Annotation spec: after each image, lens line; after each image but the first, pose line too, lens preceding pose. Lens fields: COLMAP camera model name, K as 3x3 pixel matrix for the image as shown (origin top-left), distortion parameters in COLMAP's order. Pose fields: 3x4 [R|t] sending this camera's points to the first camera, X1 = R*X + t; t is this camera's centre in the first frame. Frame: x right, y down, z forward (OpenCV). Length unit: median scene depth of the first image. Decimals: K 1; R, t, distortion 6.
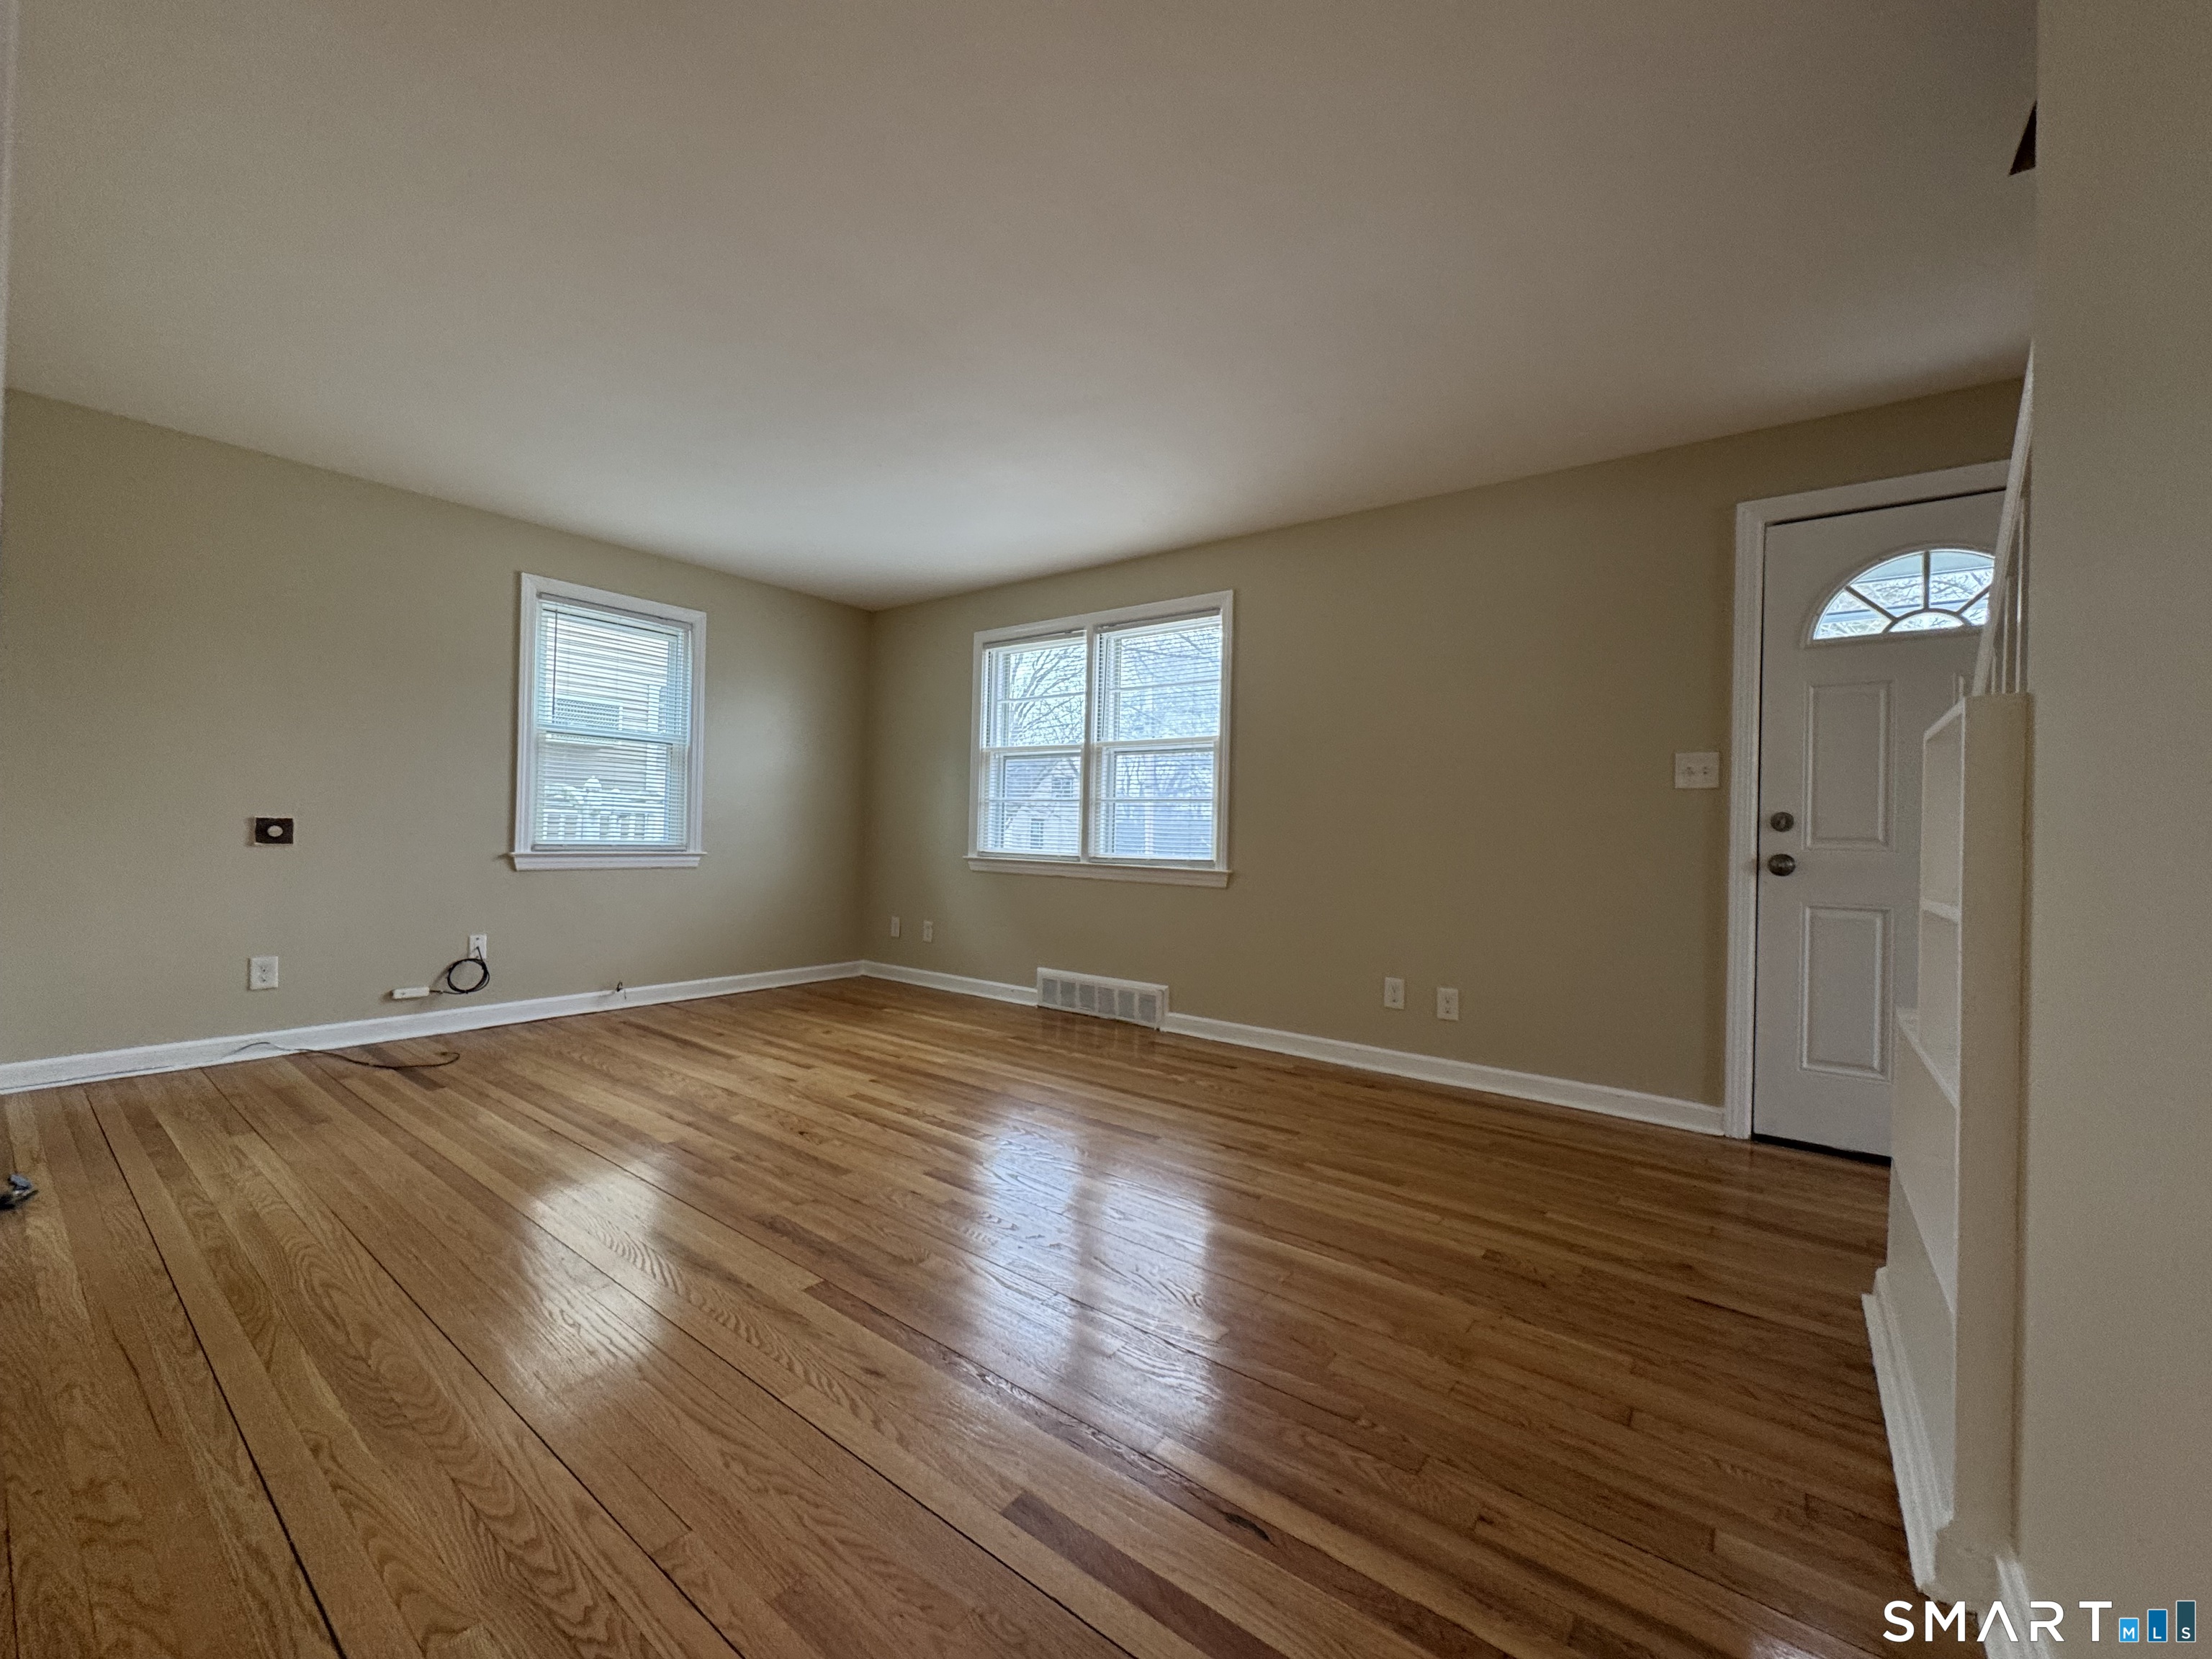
lens RADIAL K [[879.9, 0, 1106.4], [0, 879.9, 829.0], [0, 0, 1]] dist [-0.003323, 0.000085]
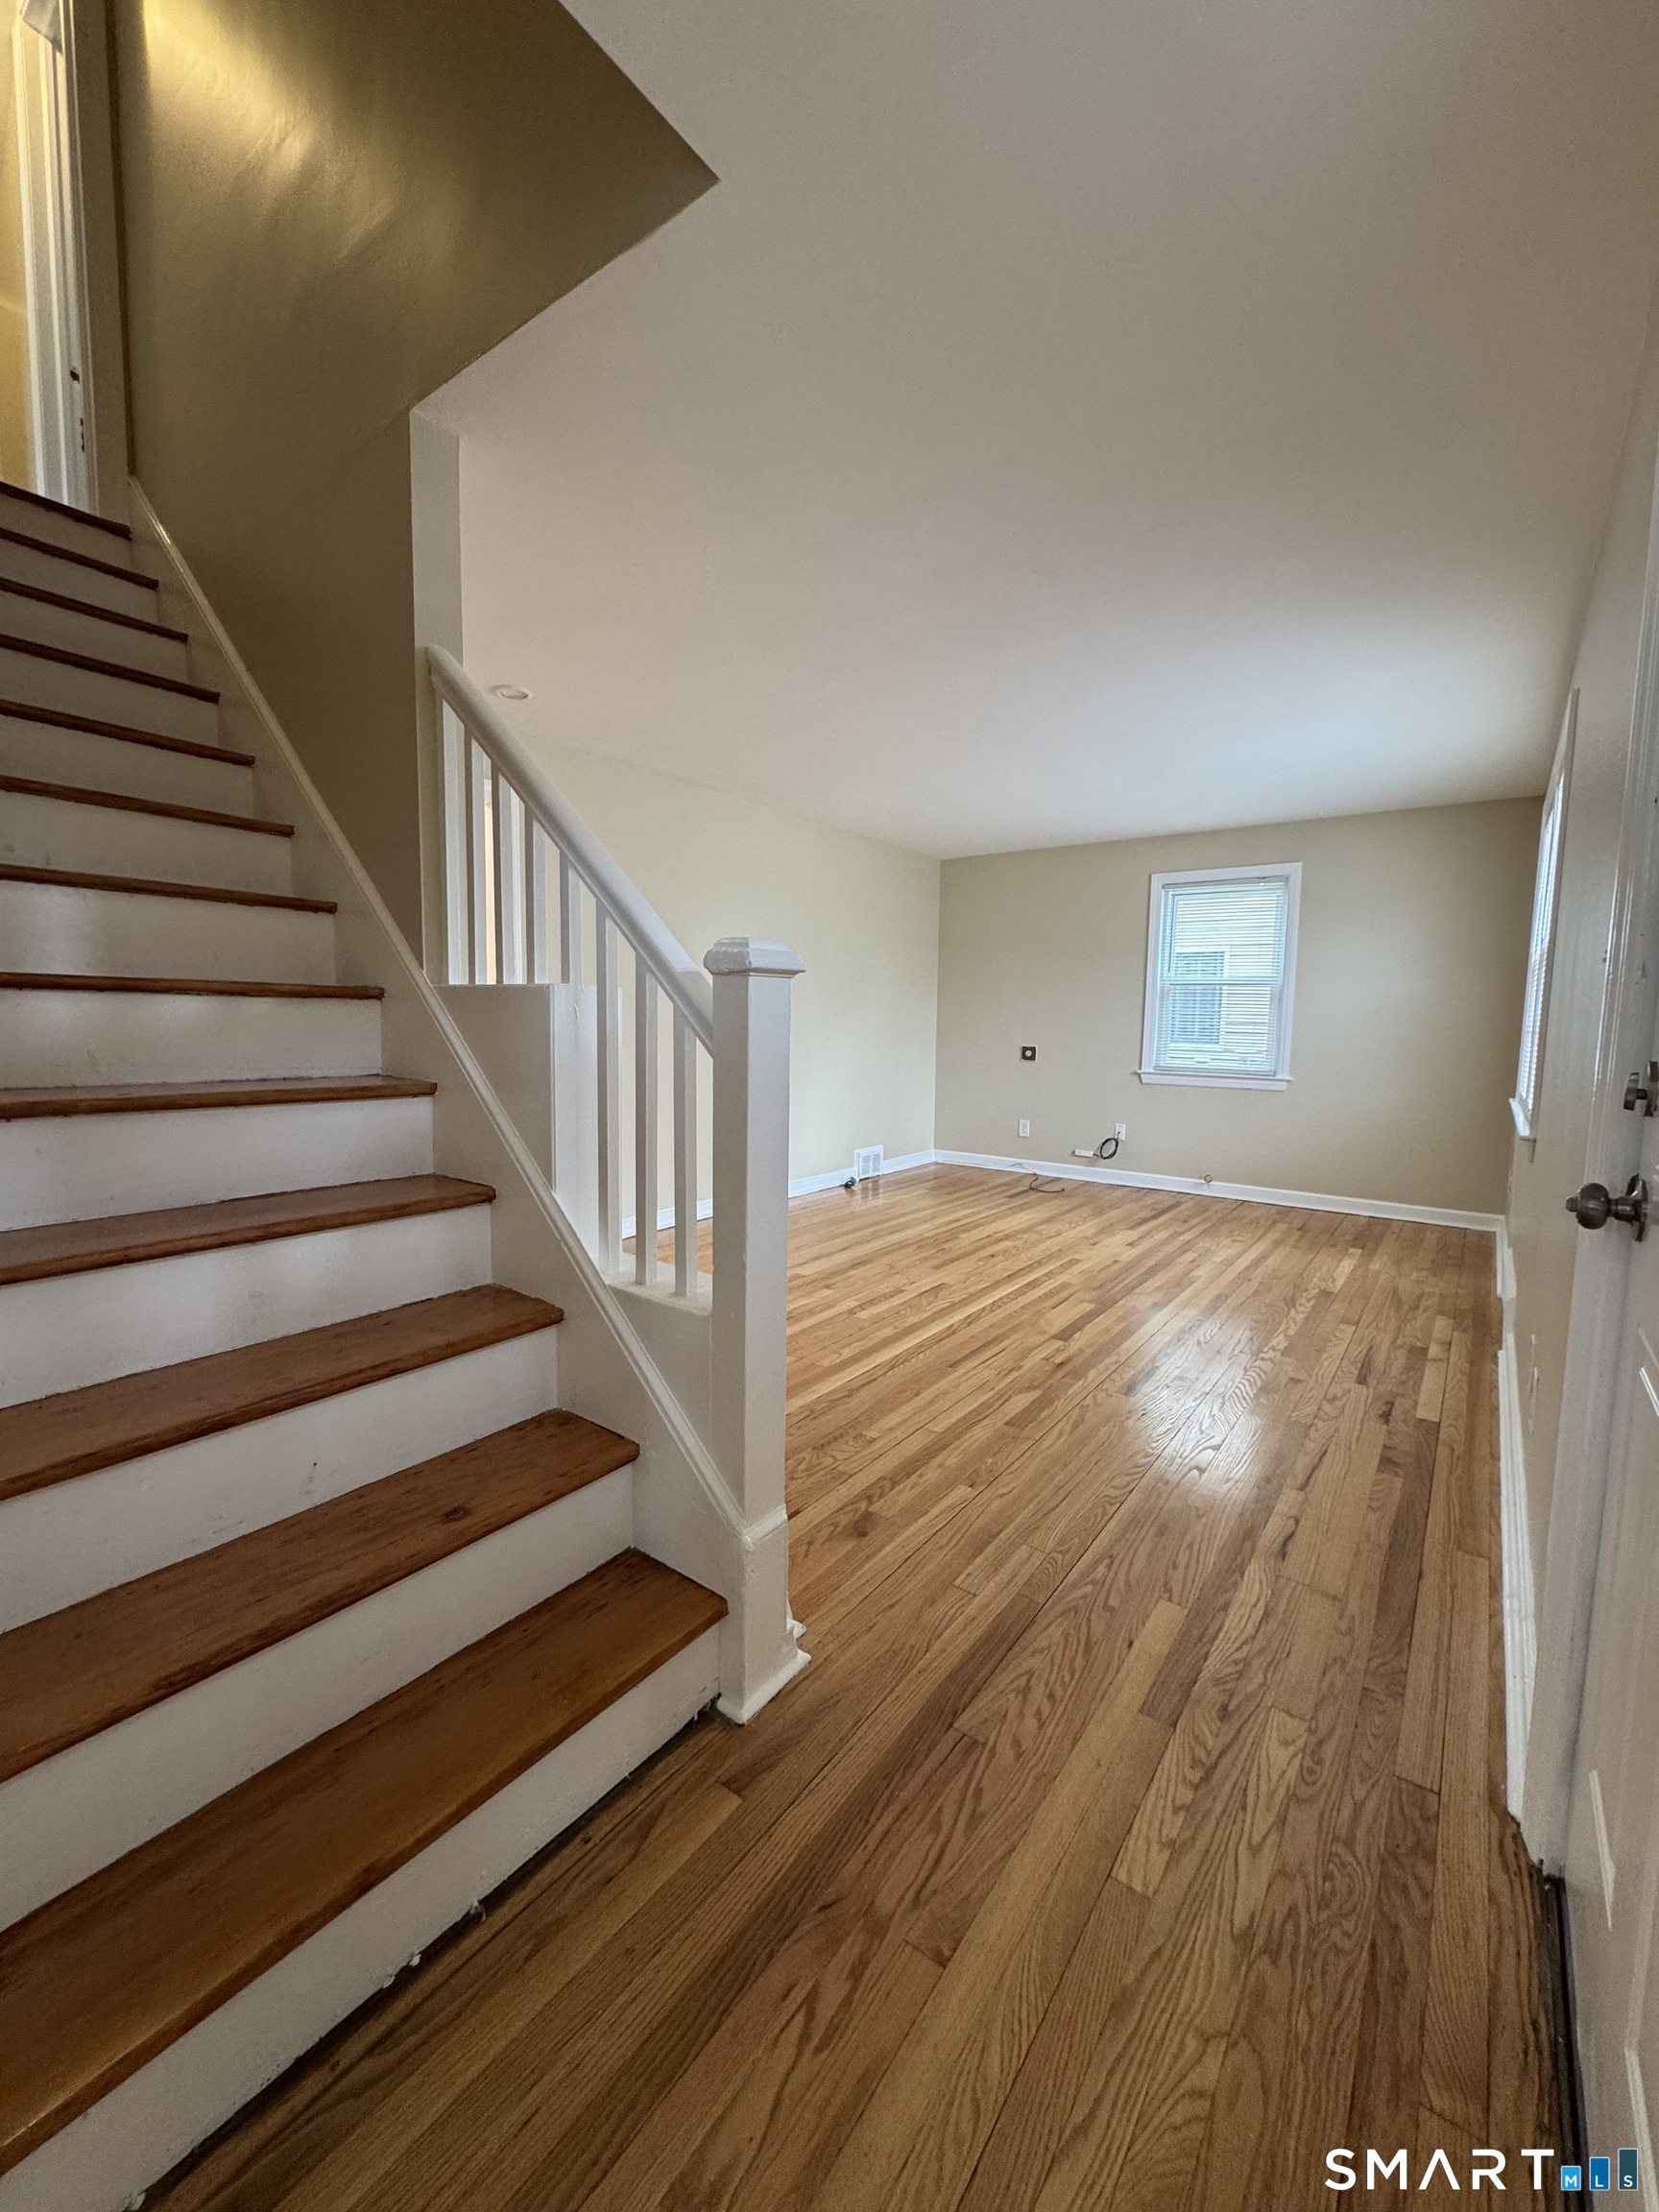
lens RADIAL K [[879.9, 0, 833.2], [0, 879.9, 1104.8], [0, 0, 1]] dist [-0.003323, 0.000085]
pose [[0.012798, 0.073040, -0.997247, 0.949956], [-0.014107, 0.997242, 0.072859, -0.019748], [0.999819, 0.013136, 0.013794, 0.573046]]
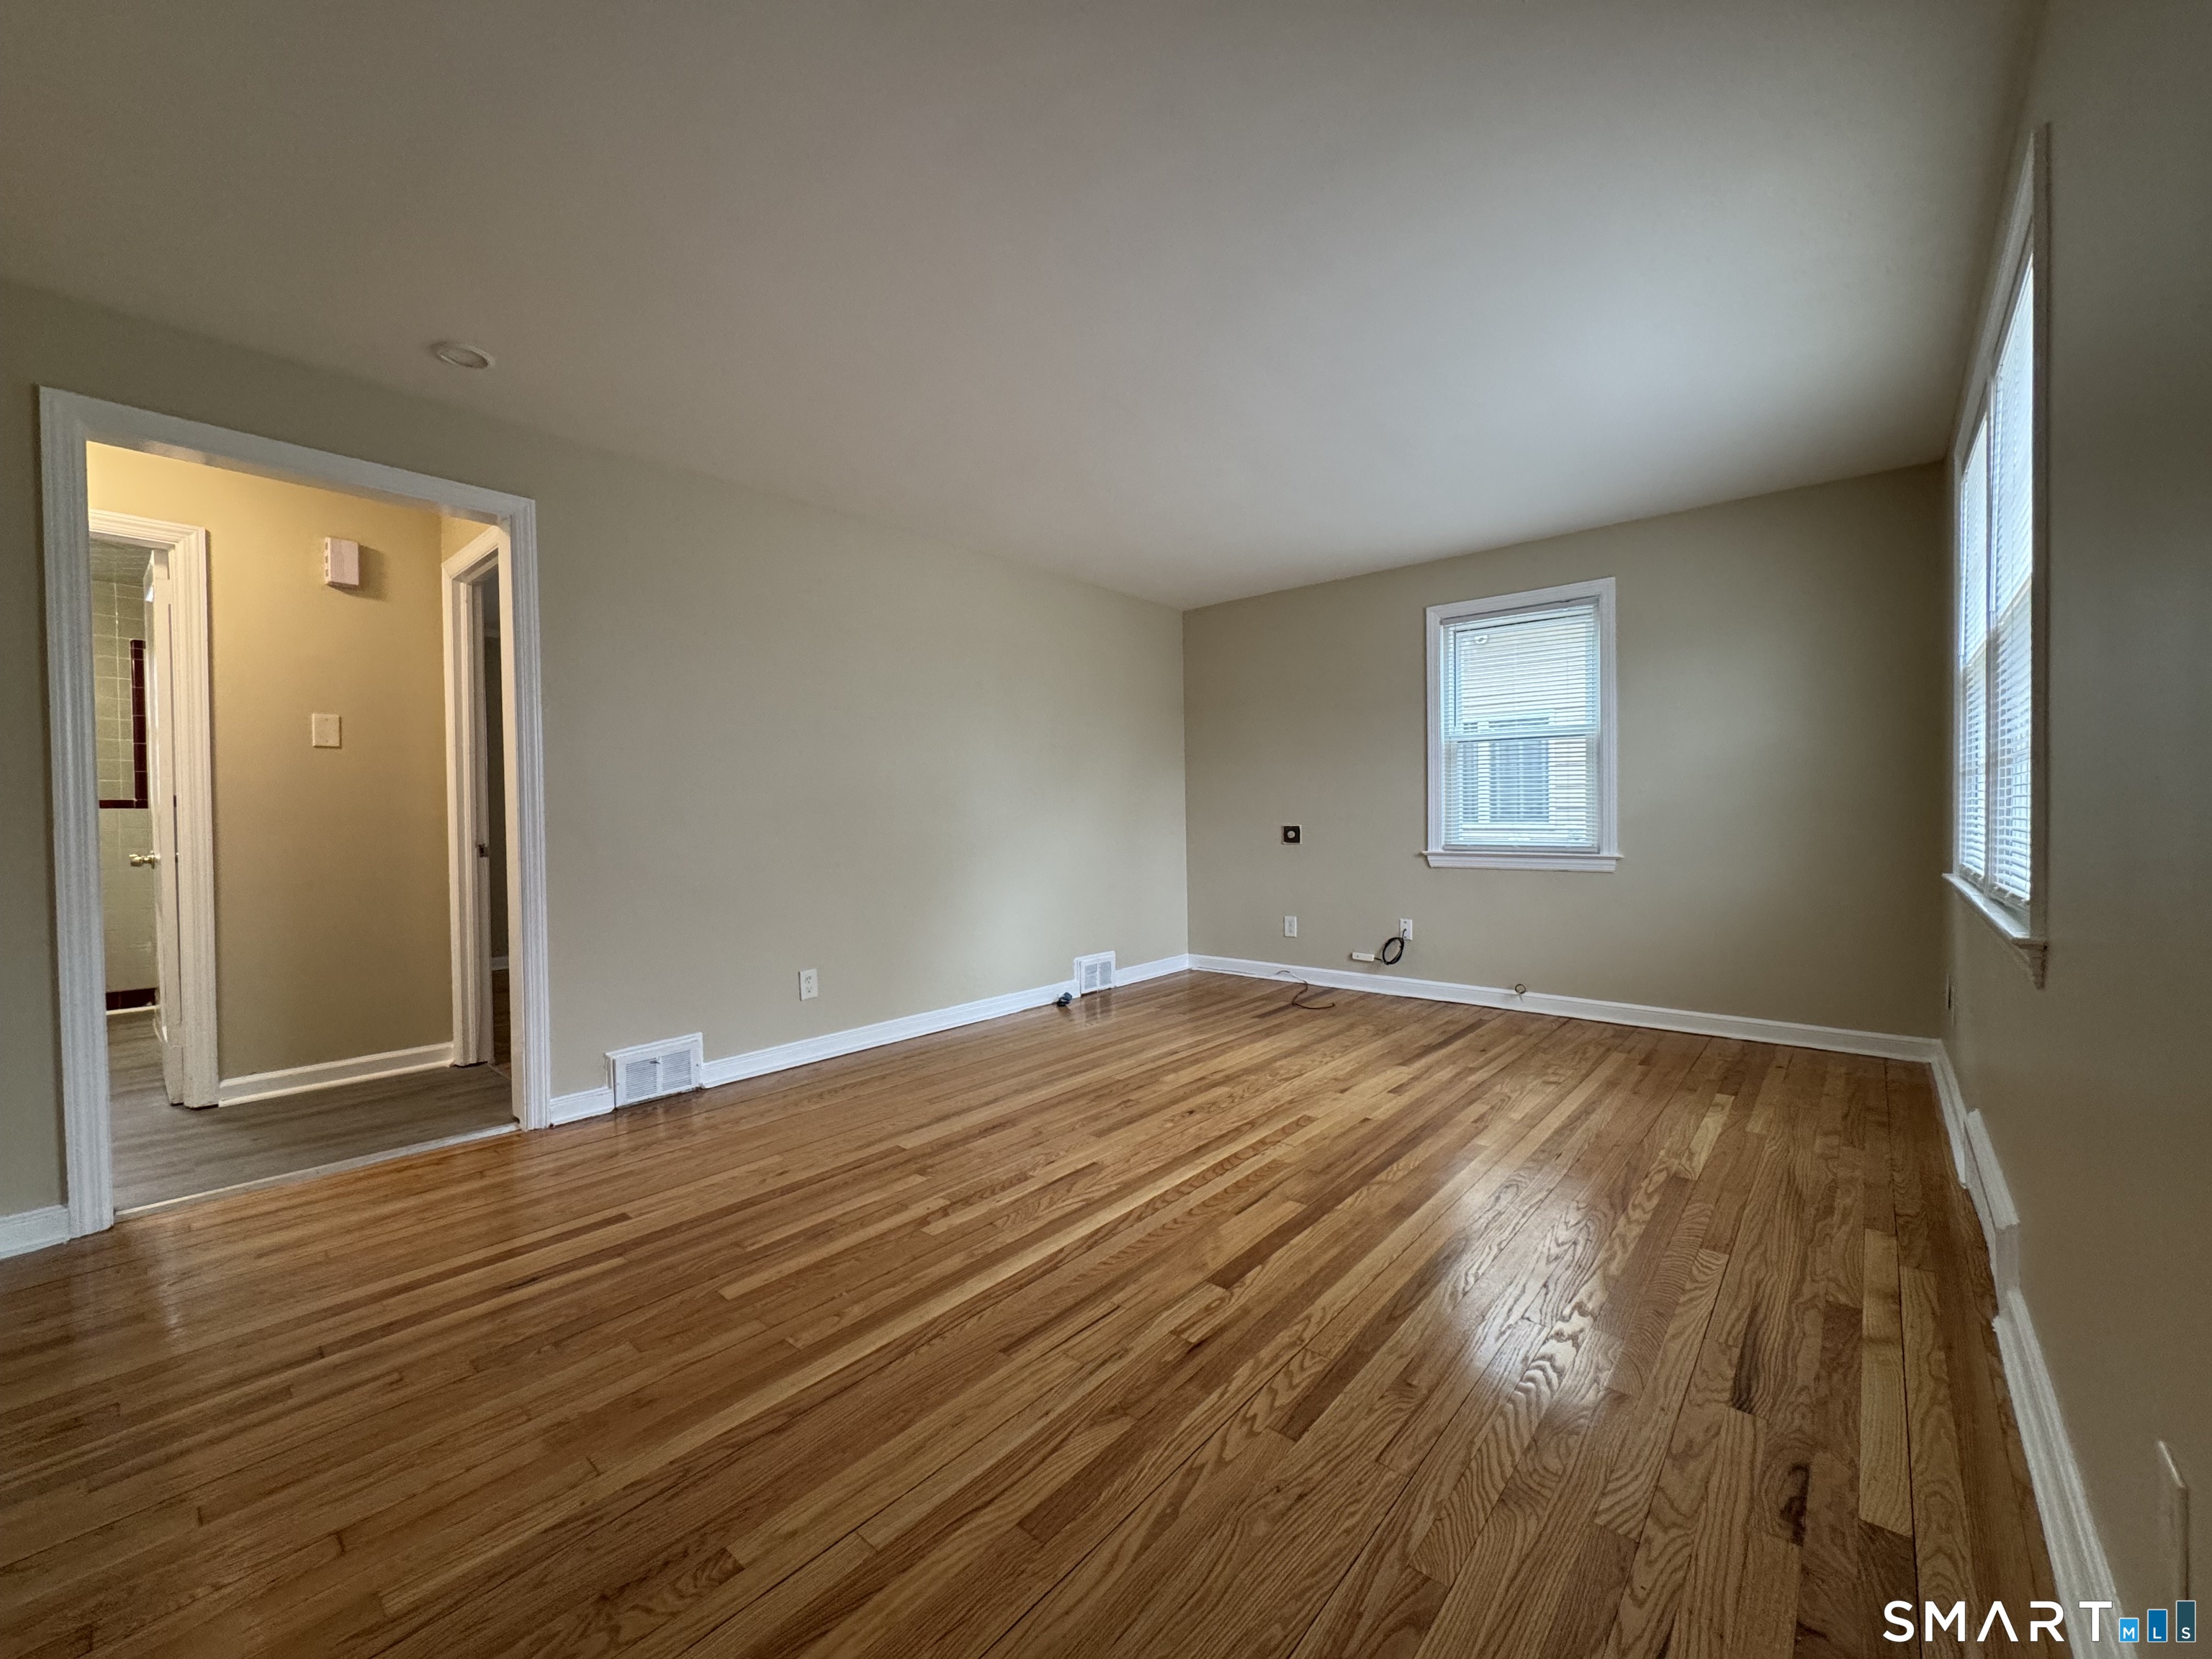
lens RADIAL K [[879.9, 0, 1109.2], [0, 879.9, 830.5], [0, 0, 1]] dist [-0.003323, 0.000085]
pose [[-0.059945, -0.006728, -0.998179, 0.617210], [0.013368, 0.999882, -0.007542, 0.002578], [0.998112, -0.013796, -0.059848, 0.794962]]
